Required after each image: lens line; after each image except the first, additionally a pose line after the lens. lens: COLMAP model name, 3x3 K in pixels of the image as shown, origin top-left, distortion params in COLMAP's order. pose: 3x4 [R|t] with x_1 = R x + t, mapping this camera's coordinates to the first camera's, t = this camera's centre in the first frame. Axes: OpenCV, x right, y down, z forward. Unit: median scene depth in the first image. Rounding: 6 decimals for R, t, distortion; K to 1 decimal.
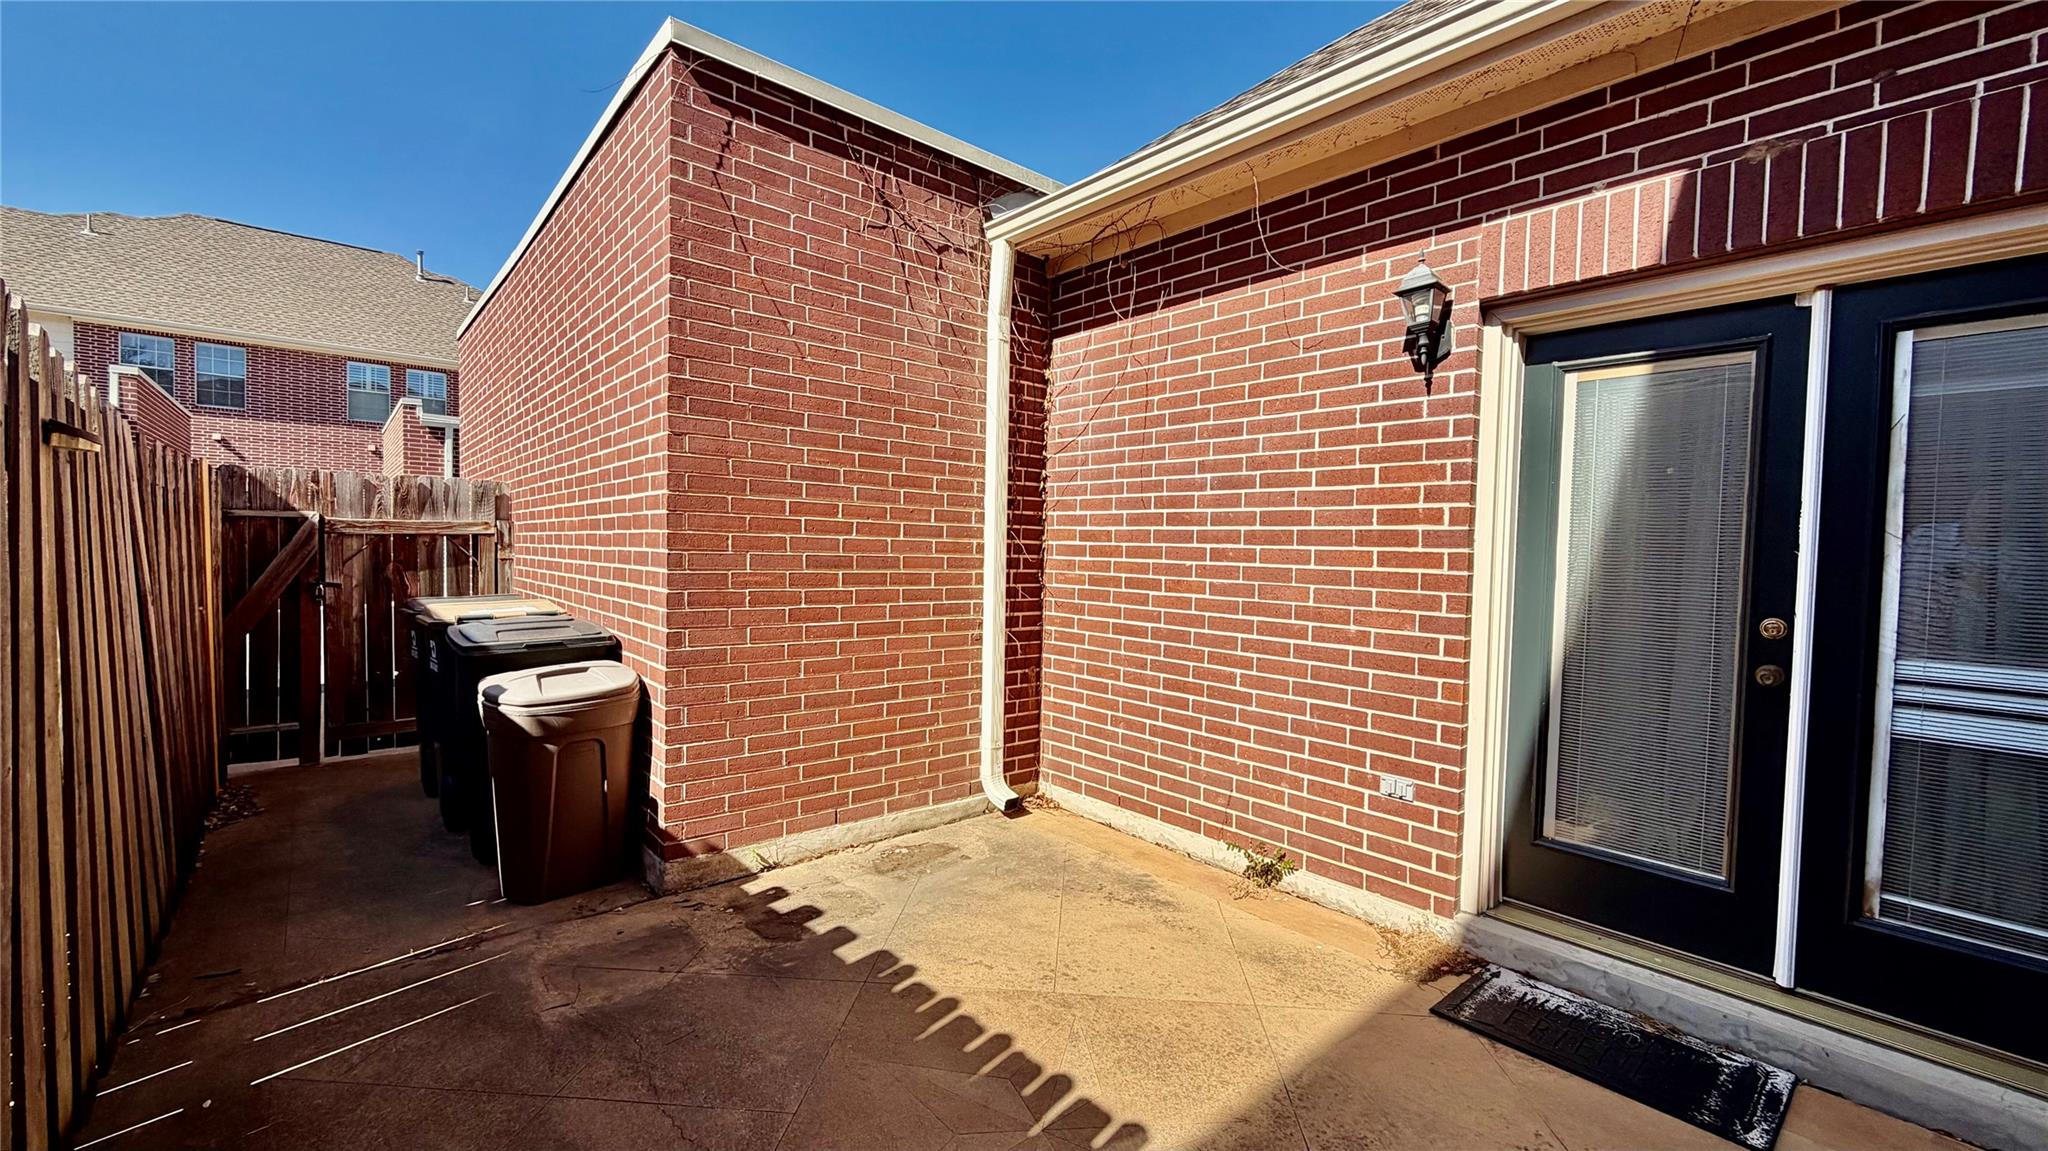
lens RADIAL K [[816.5, 0, 1011.0], [0, 816.5, 576.1], [0, 0, 1]] dist [-0.005087, 0.001569]
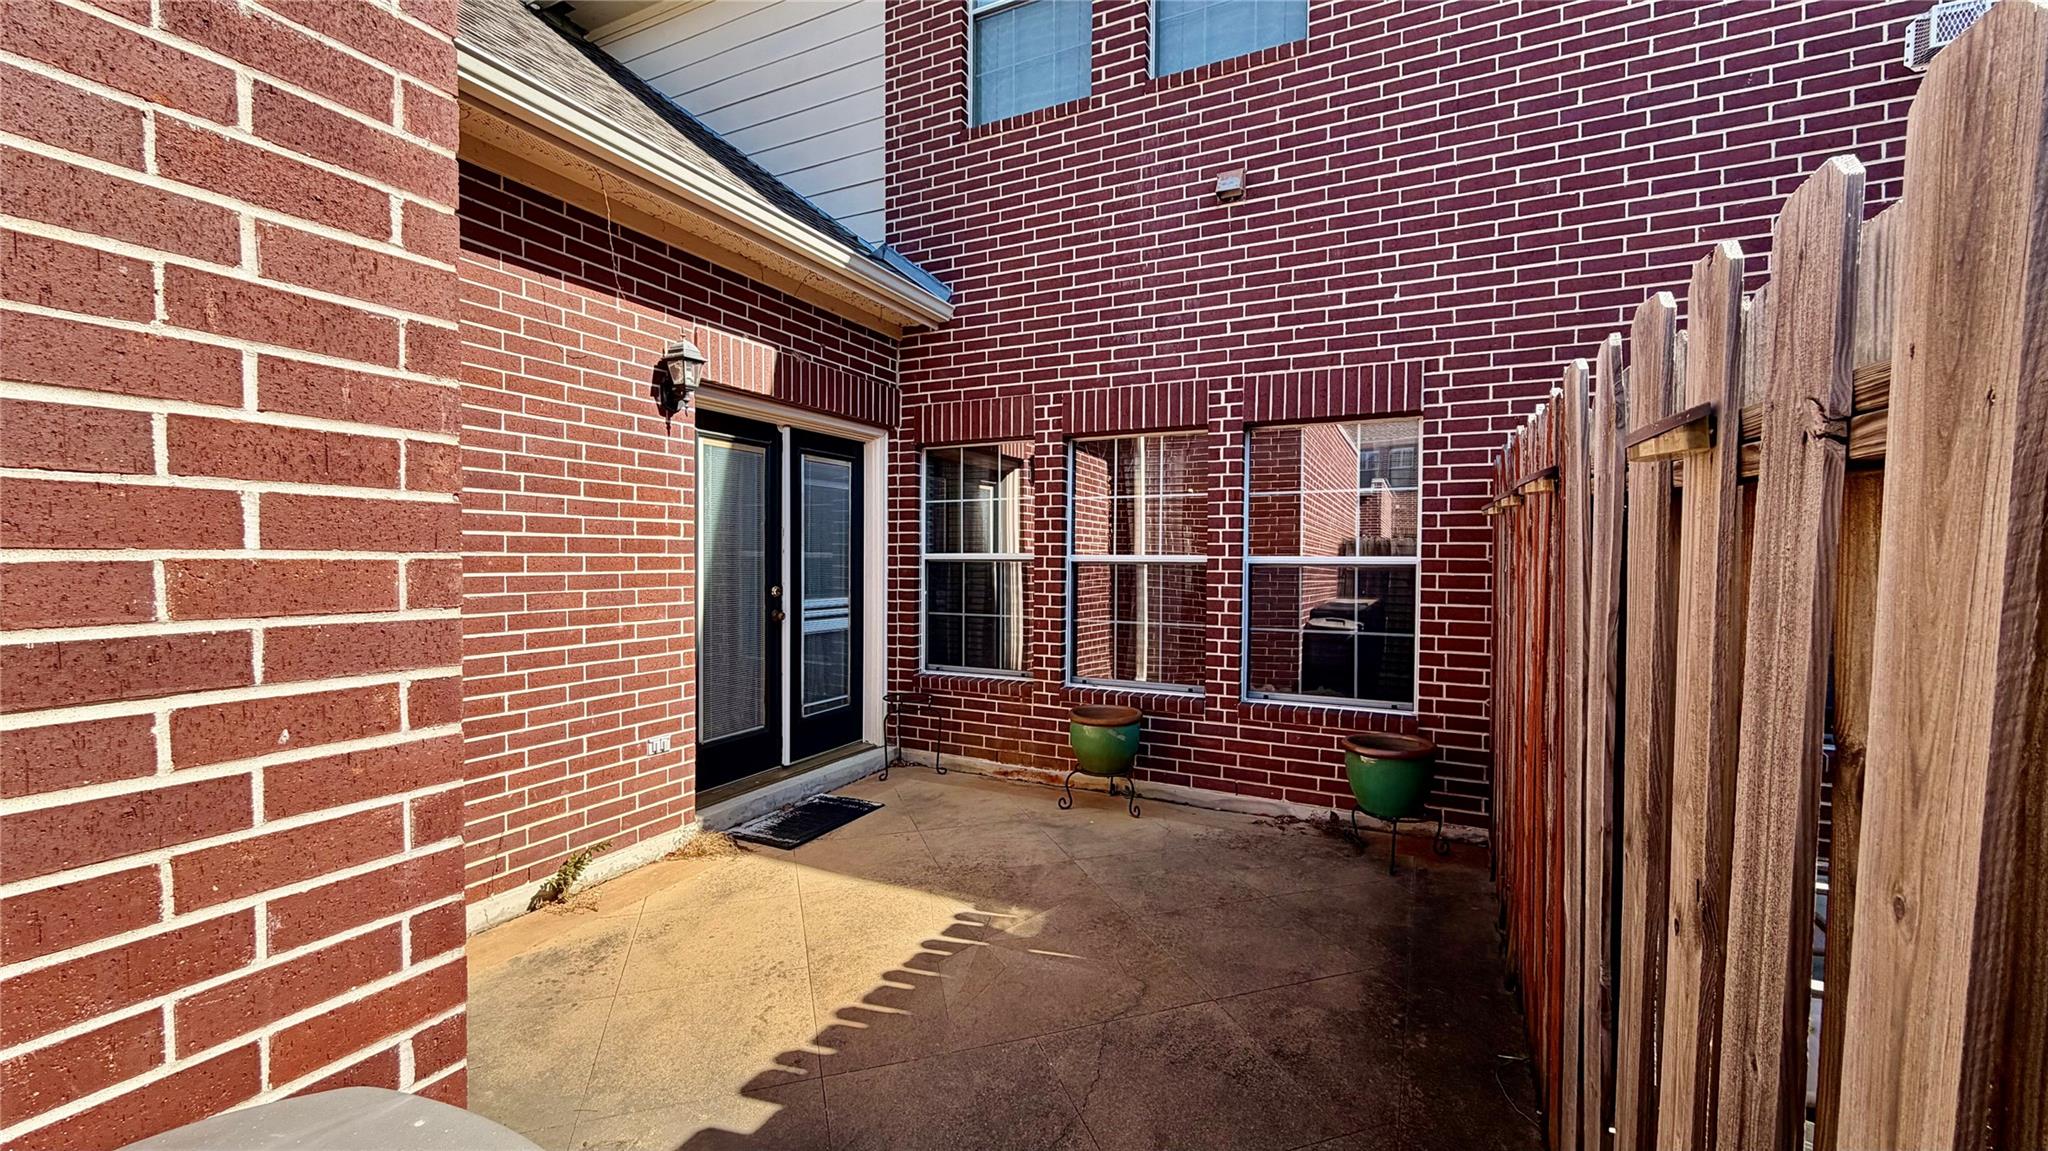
lens RADIAL K [[816.5, 0, 1014.0], [0, 816.5, 585.6], [0, 0, 1]] dist [-0.005087, 0.001569]
pose [[-0.392159, -0.055663, 0.918212, -0.918429], [0.023304, 0.997246, 0.070407, -0.063315], [-0.919602, 0.049009, -0.389782, 1.020285]]
